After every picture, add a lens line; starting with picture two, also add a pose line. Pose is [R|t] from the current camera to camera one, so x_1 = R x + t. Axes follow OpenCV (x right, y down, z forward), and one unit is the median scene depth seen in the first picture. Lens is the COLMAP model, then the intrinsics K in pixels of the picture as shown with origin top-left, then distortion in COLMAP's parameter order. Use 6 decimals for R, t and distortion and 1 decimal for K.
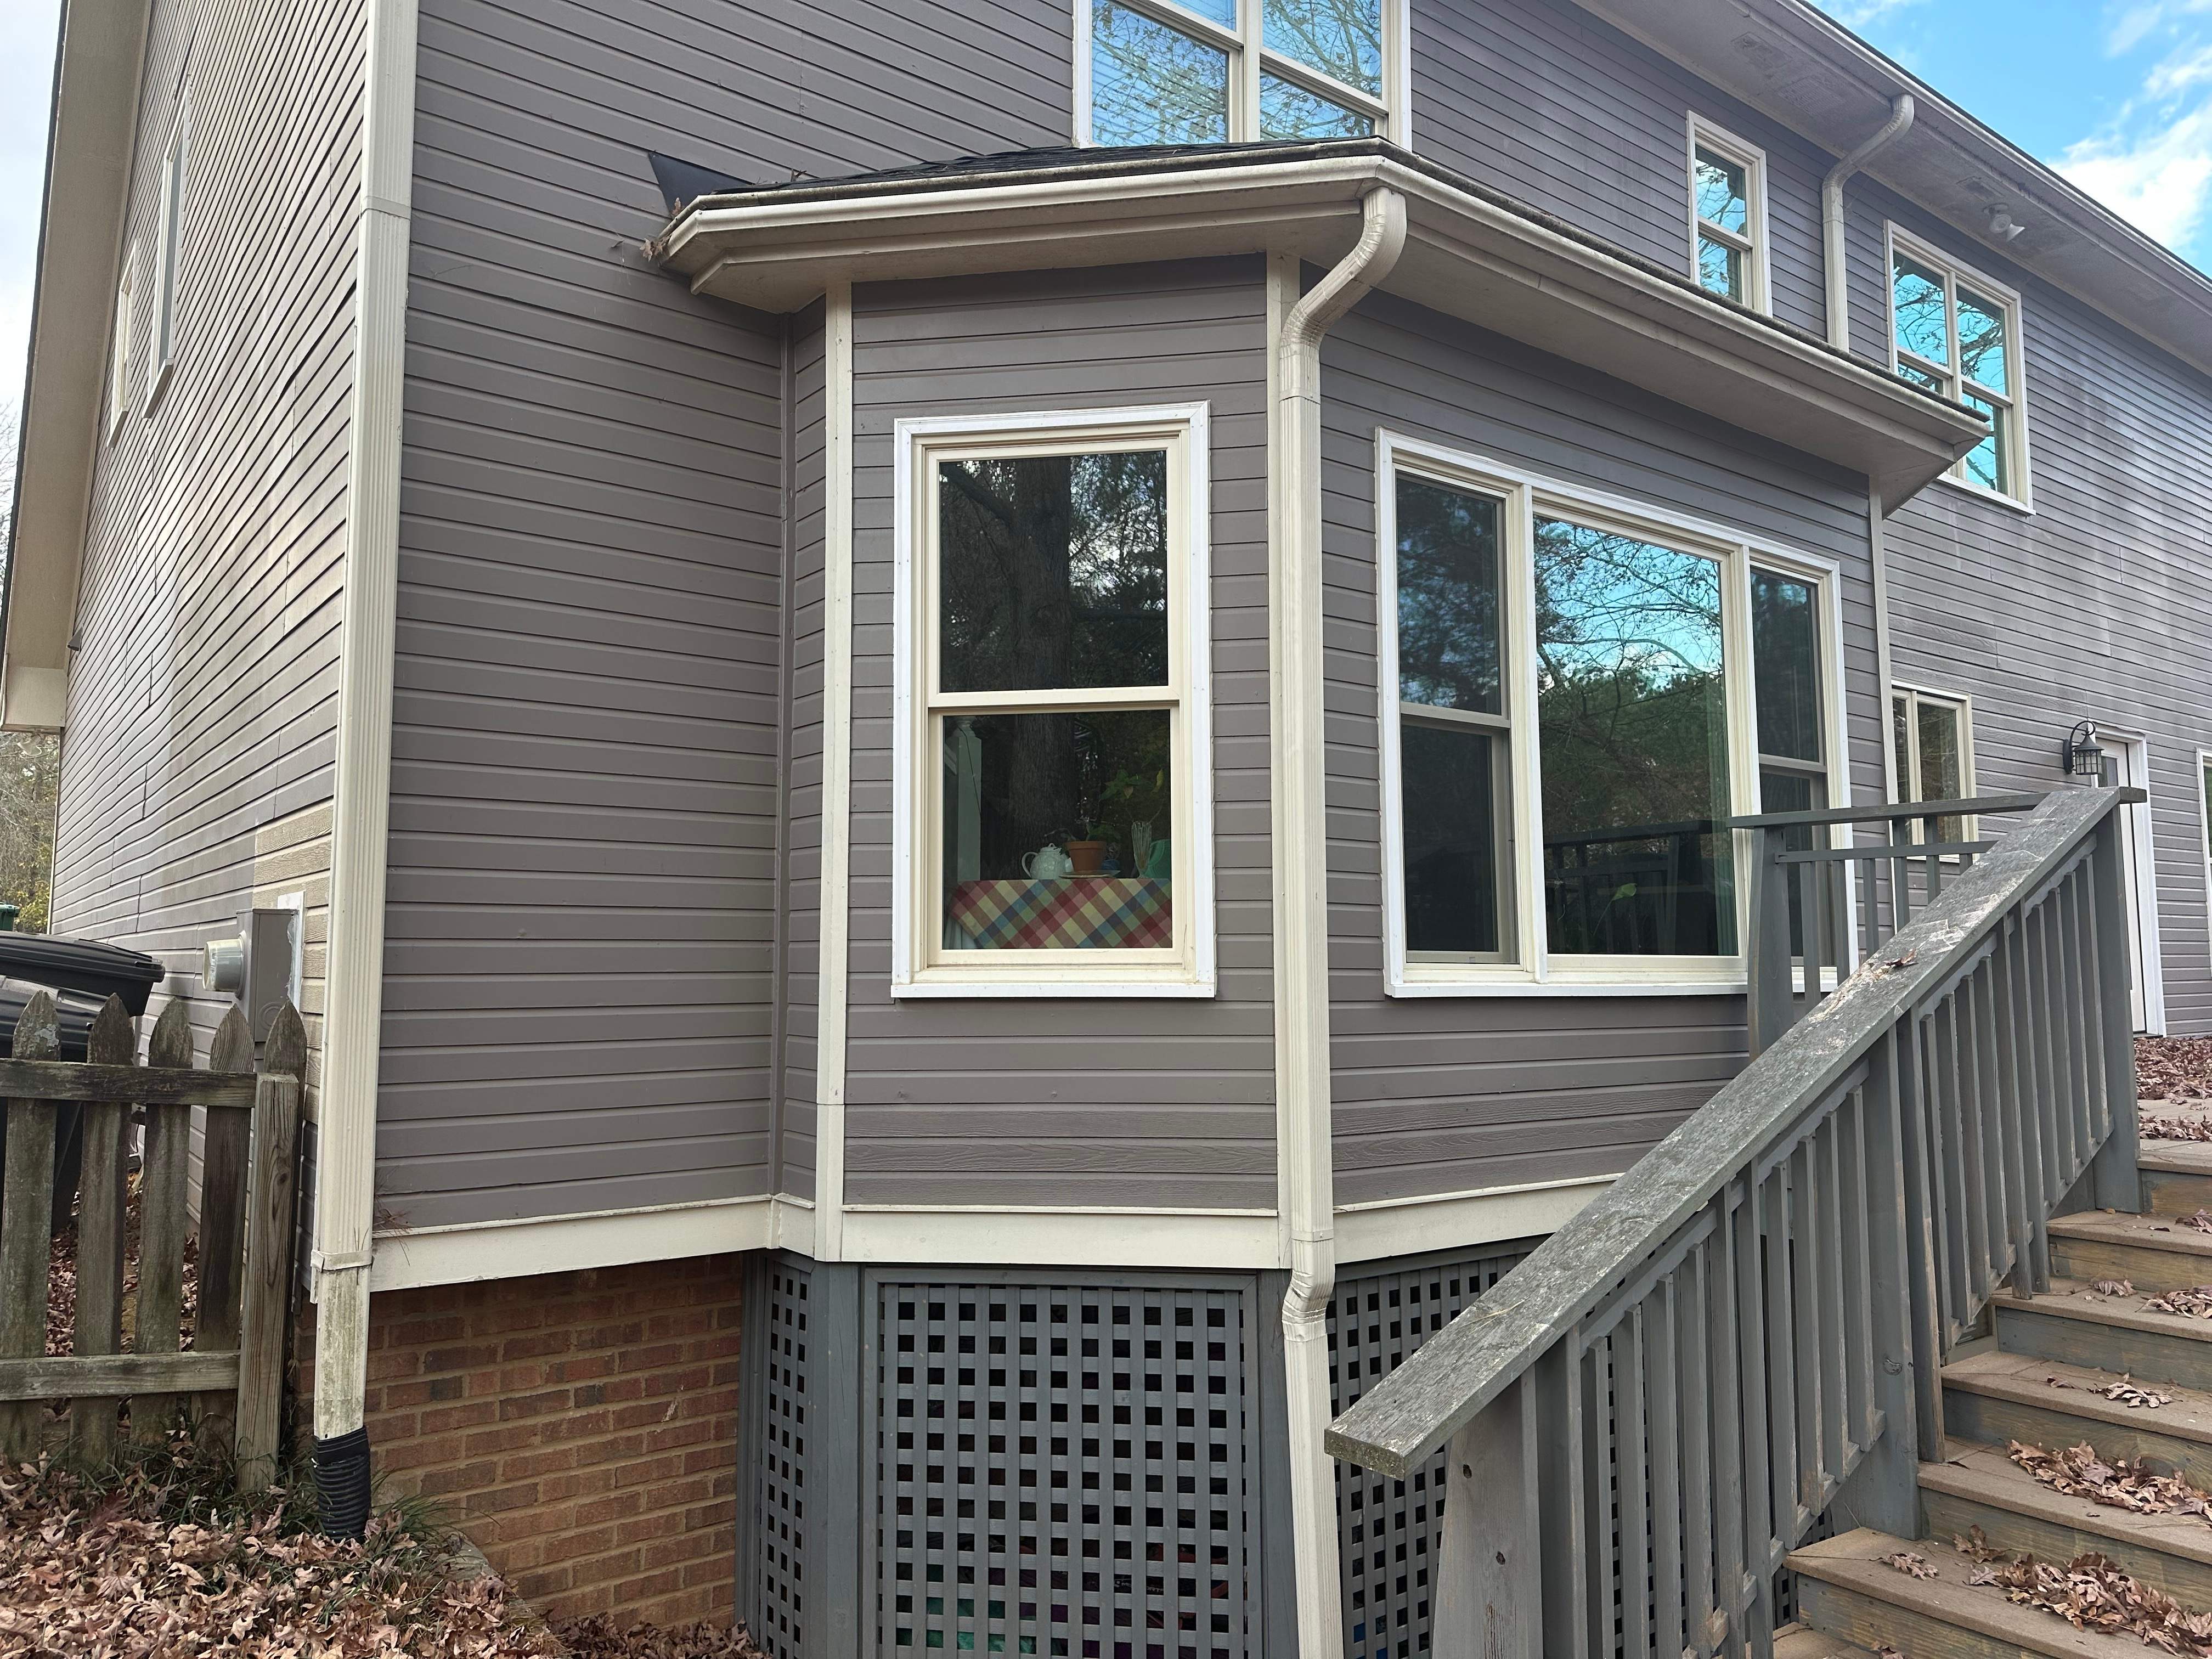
lens RADIAL K [[1540.8, 0, 1069.5], [0, 1540.8, 824.9], [0, 0, 1]] dist [0.075953, -0.095717]
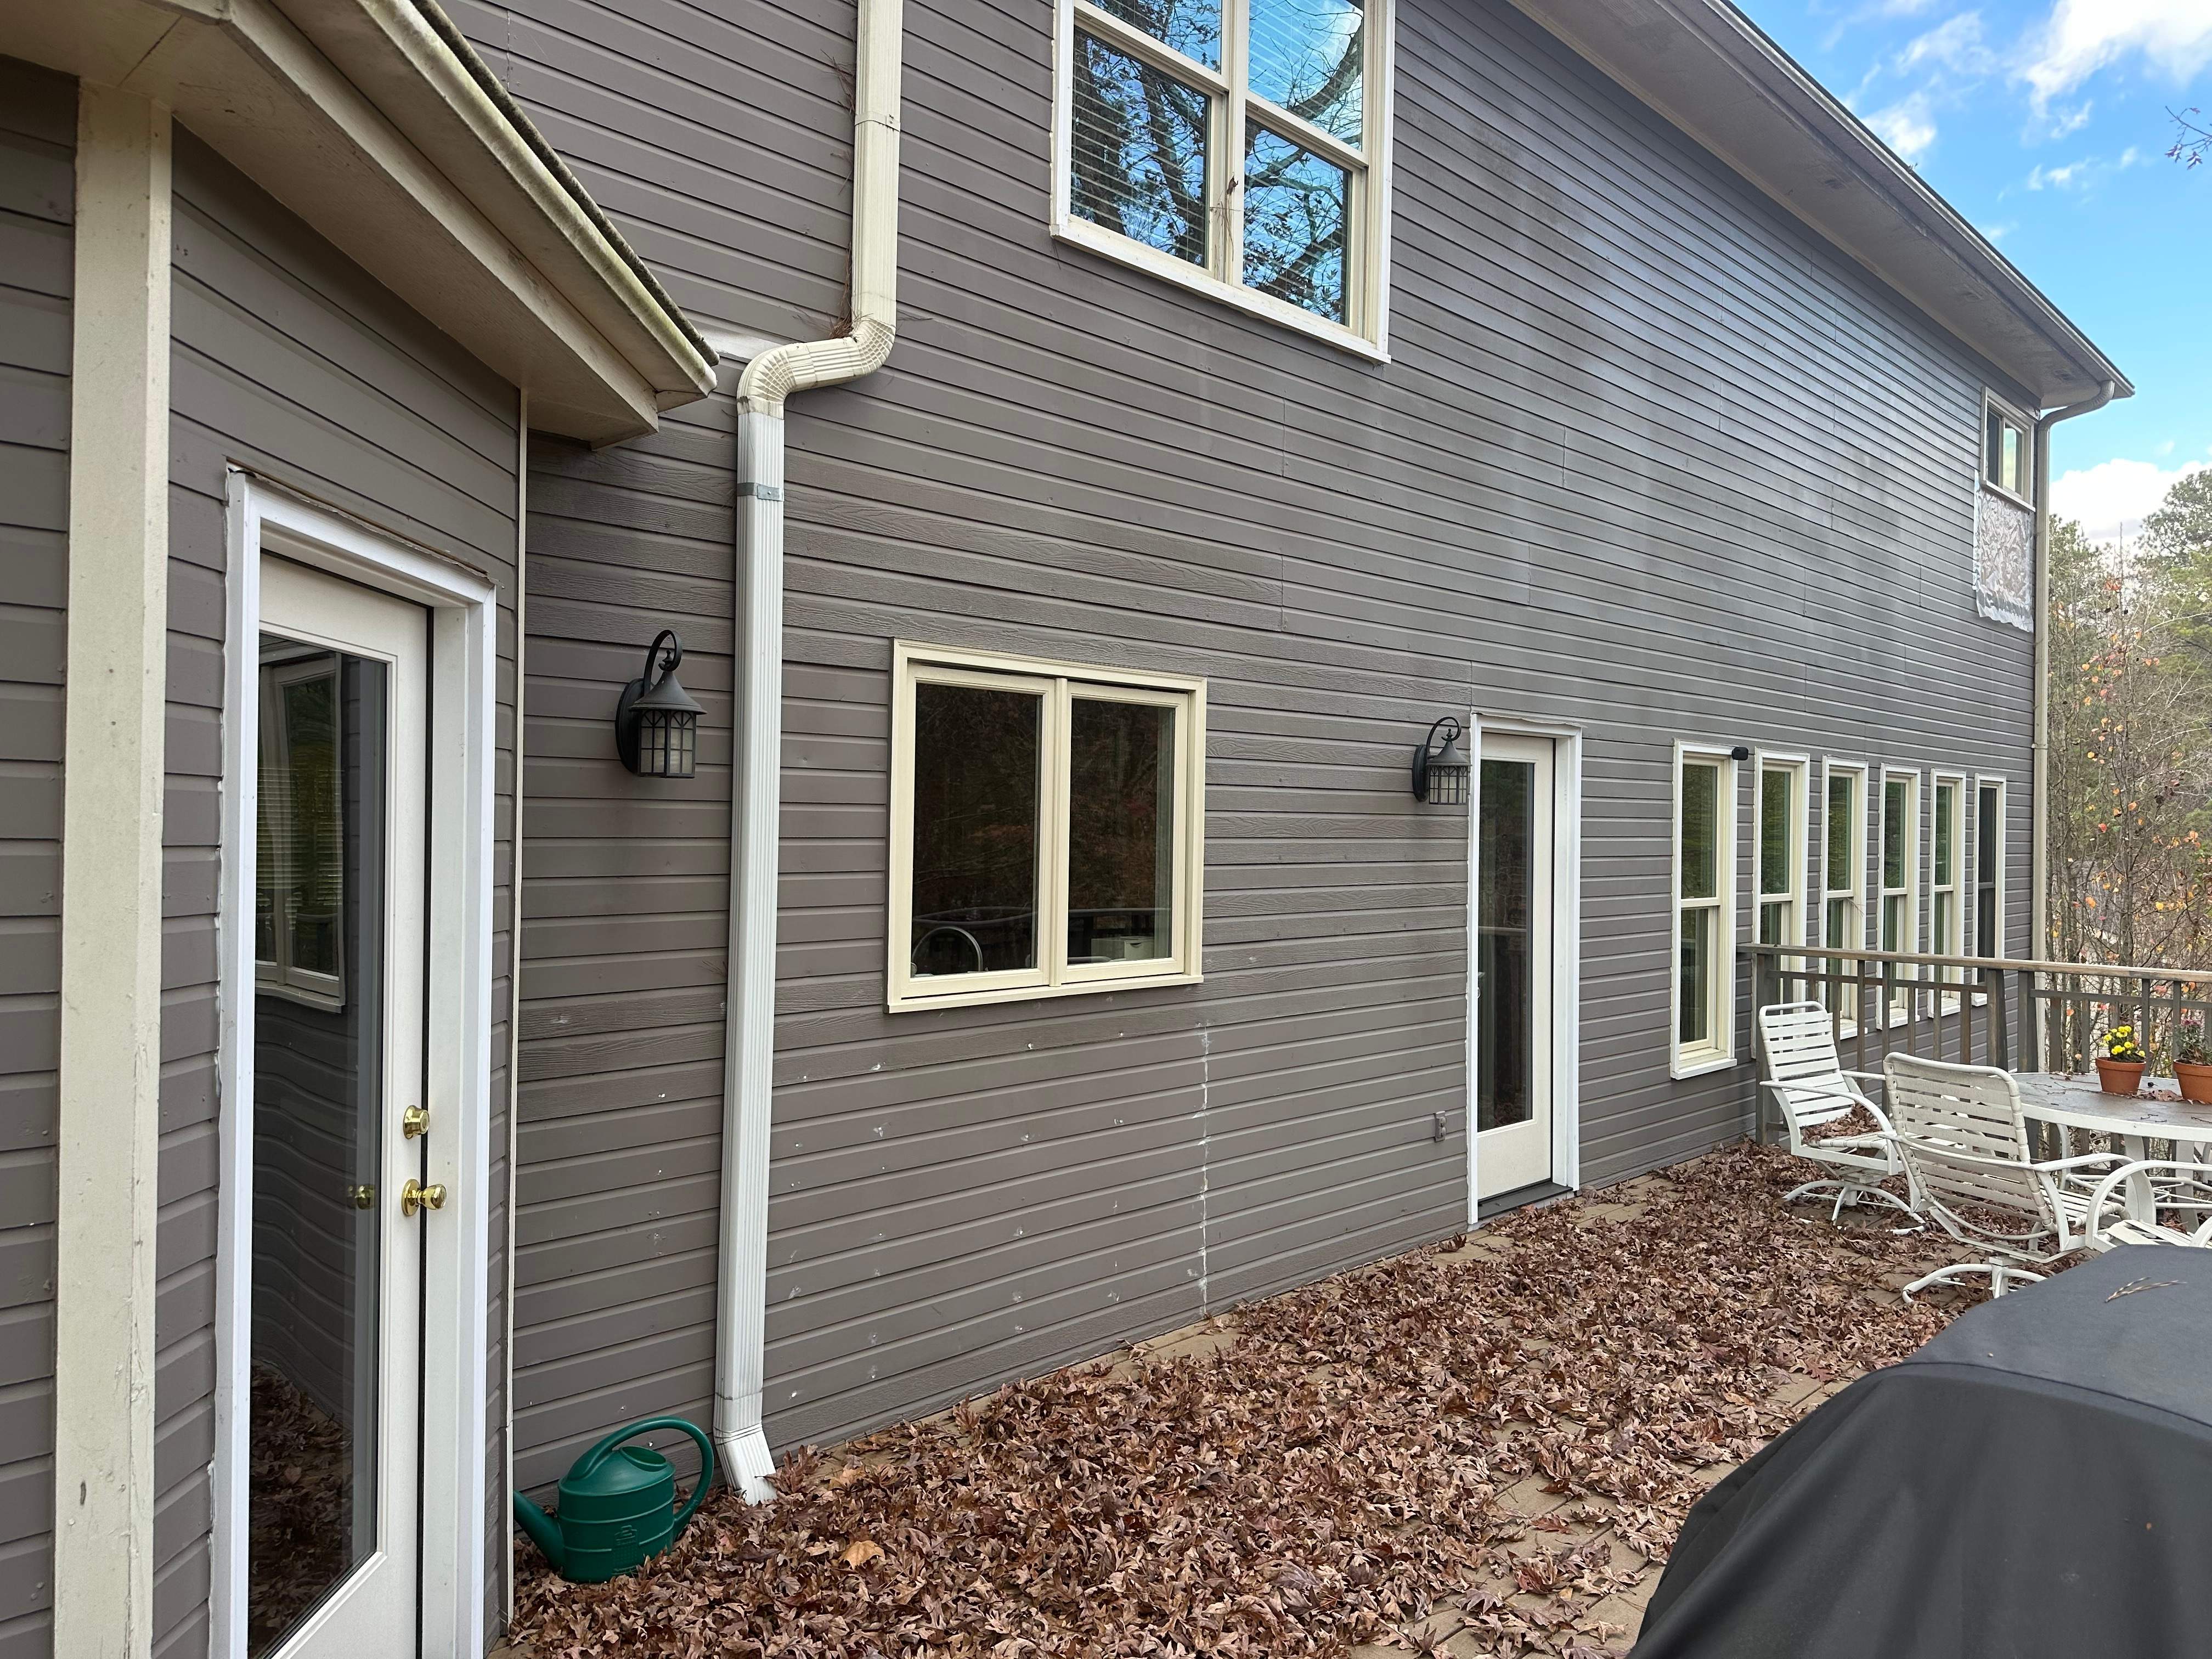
lens RADIAL K [[1535.2, 0, 1099.7], [0, 1535.2, 821.5], [0, 0, 1]] dist [0.079151, -0.103981]
pose [[0.986572, 0.011275, 0.162938, 0.951849], [-0.025046, 0.996259, 0.082707, -0.163273], [-0.161396, -0.085678, 0.983164, 0.981241]]
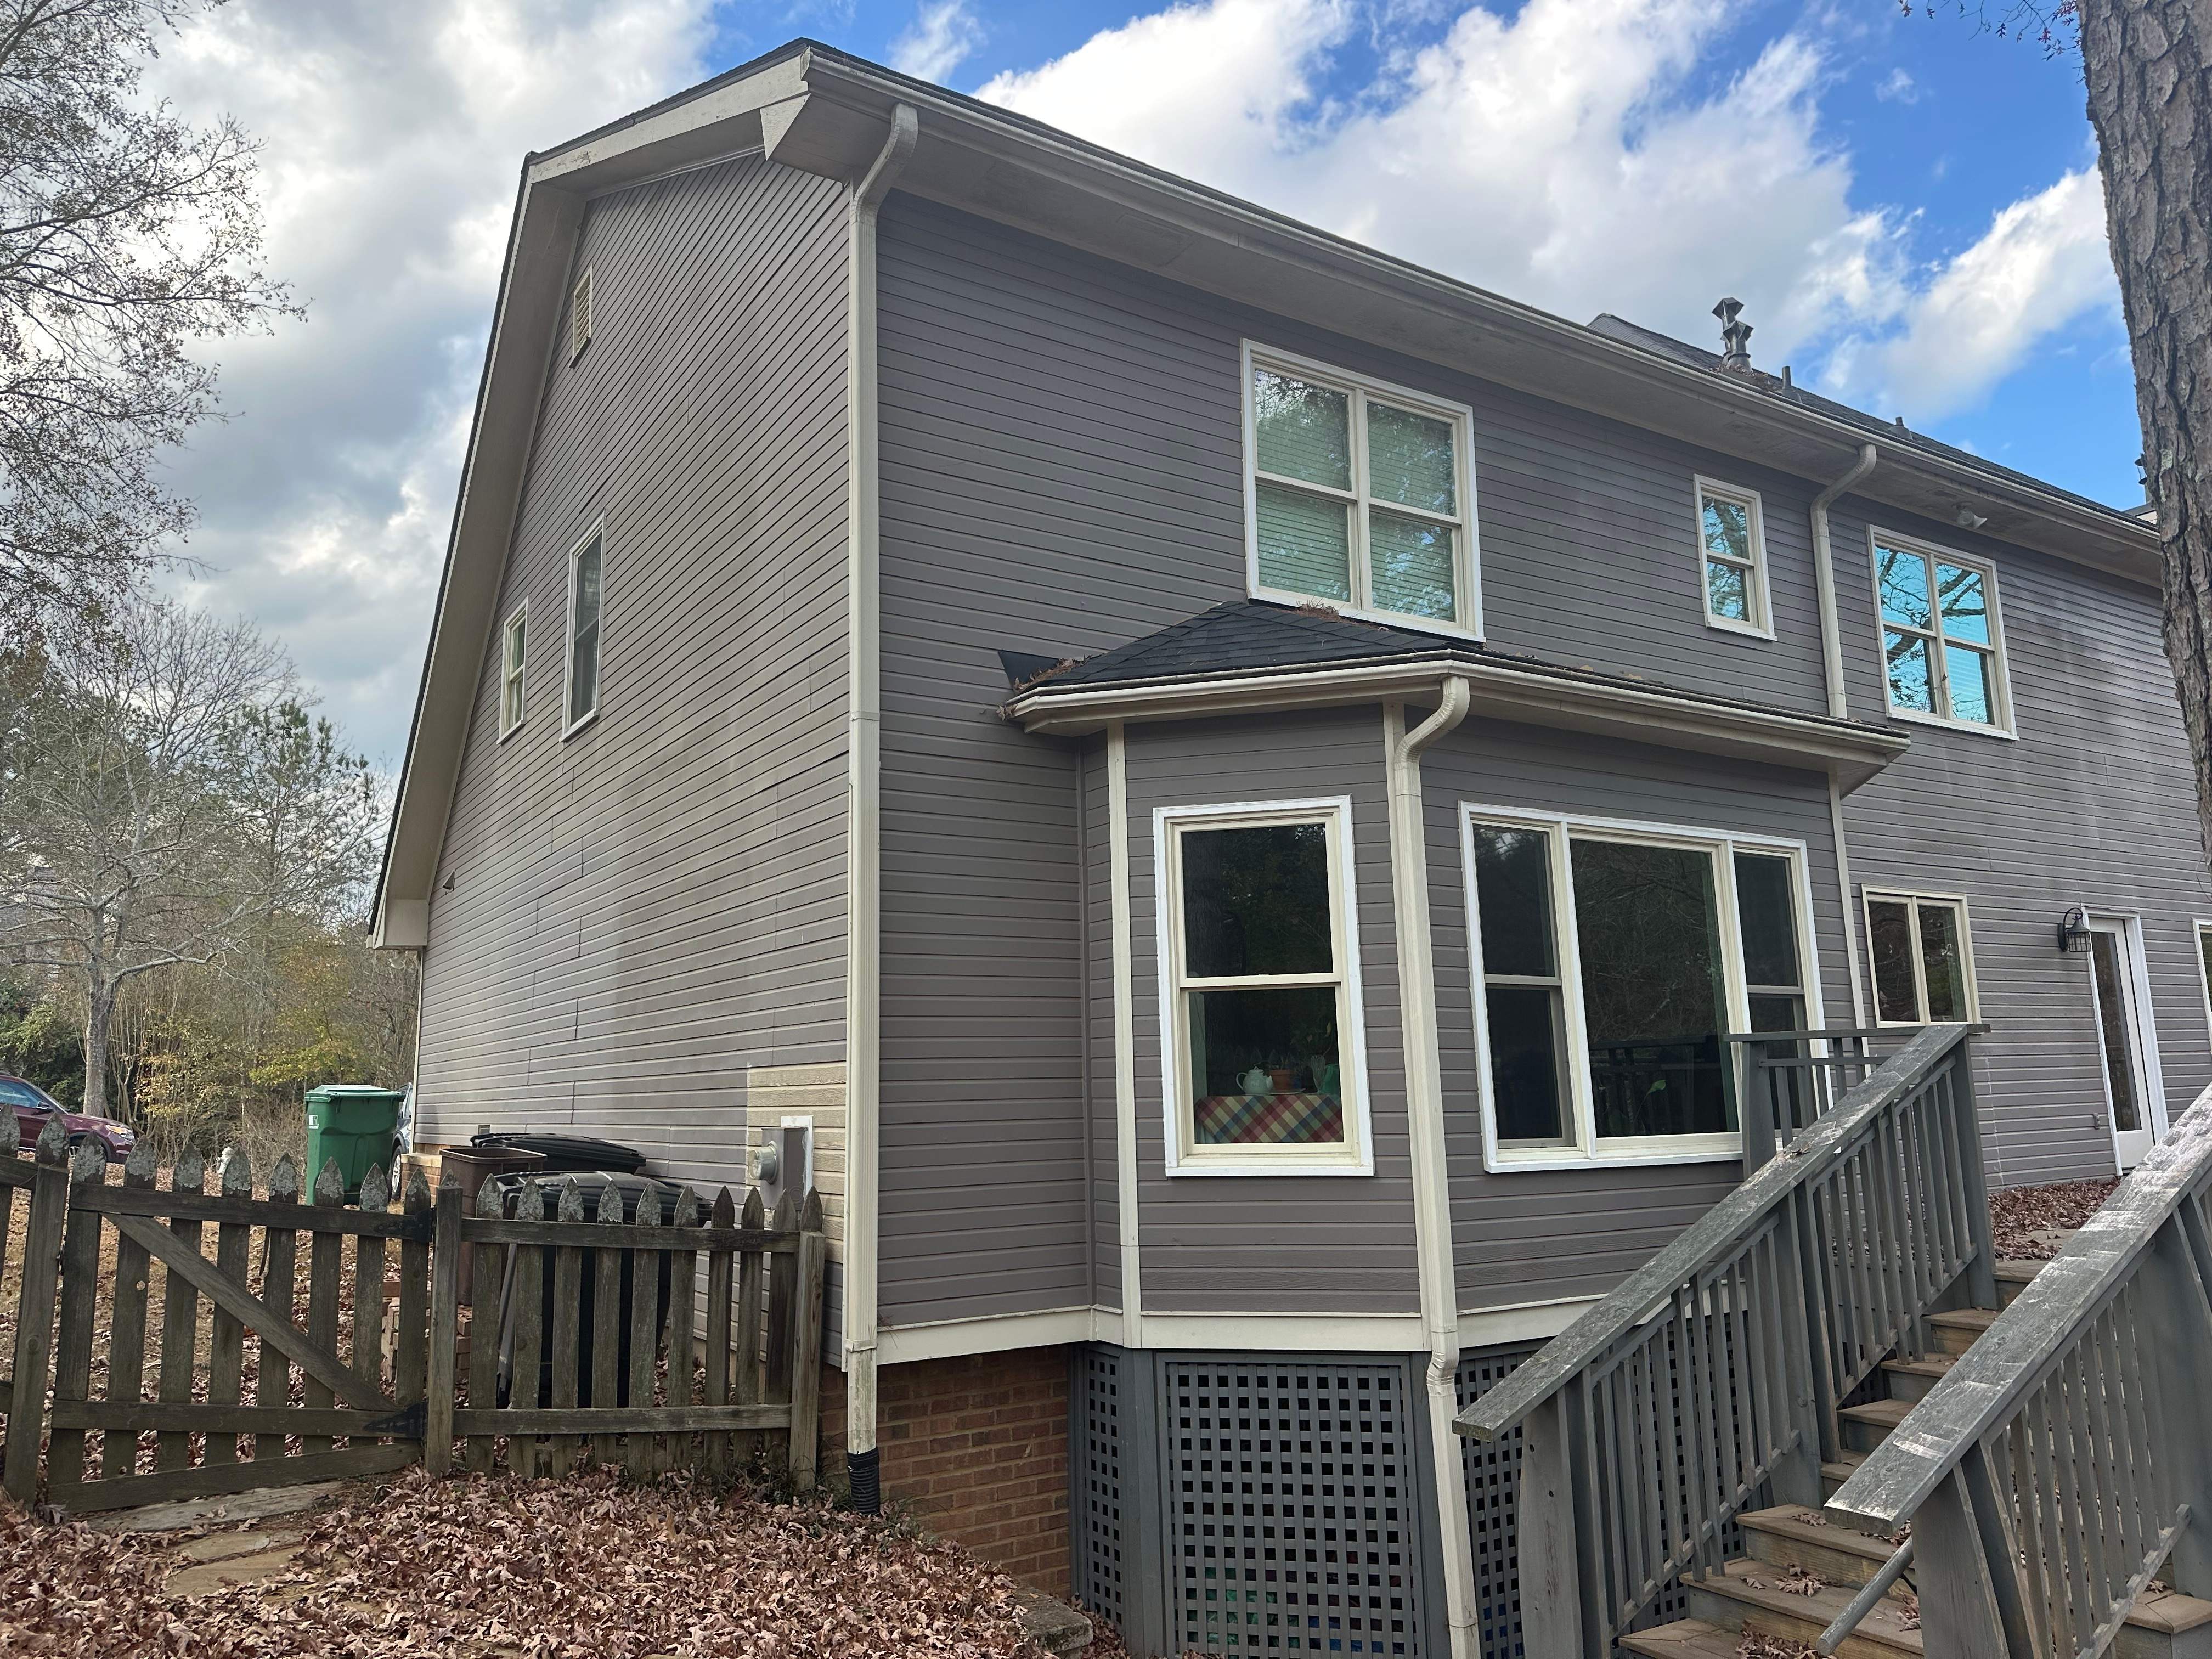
lens RADIAL K [[1527.5, 0, 1080.9], [0, 1527.5, 817.3], [0, 0, 1]] dist [0.075705, -0.098519]
pose [[0.997029, -0.033068, -0.069575, -0.079084], [0.026947, 0.995830, -0.087152, -0.118103], [0.072166, 0.085018, 0.993762, -0.587790]]
